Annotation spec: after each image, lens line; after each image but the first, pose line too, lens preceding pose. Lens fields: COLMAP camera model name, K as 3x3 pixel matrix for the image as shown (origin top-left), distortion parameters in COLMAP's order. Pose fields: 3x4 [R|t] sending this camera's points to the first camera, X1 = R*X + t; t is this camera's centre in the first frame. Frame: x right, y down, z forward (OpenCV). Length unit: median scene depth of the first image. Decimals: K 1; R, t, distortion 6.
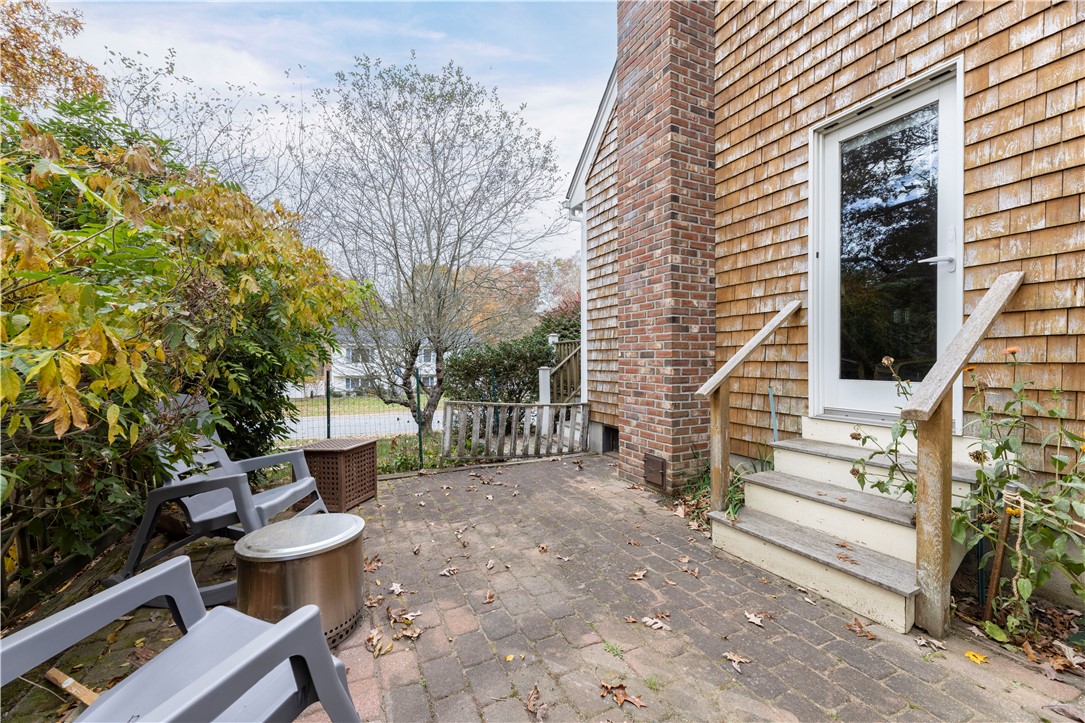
lens RADIAL K [[434.2, 0, 542.5], [0, 434.2, 361.5], [0, 0, 1]] dist [-0.009190, 0.000940]
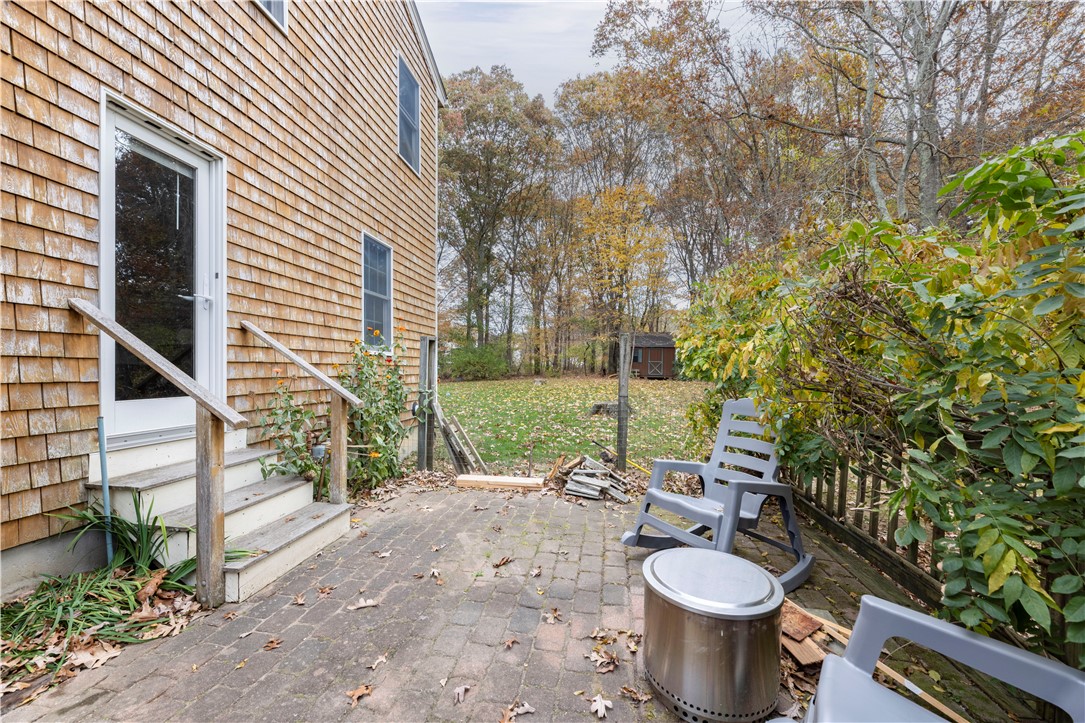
lens RADIAL K [[434.2, 0, 542.5], [0, 434.2, 361.5], [0, 0, 1]] dist [-0.009190, 0.000940]
pose [[-0.831162, 0.012072, 0.555899, -0.526373], [0.004262, 0.999873, -0.015339, -0.022201], [-0.556014, -0.010380, -0.831108, 1.304953]]
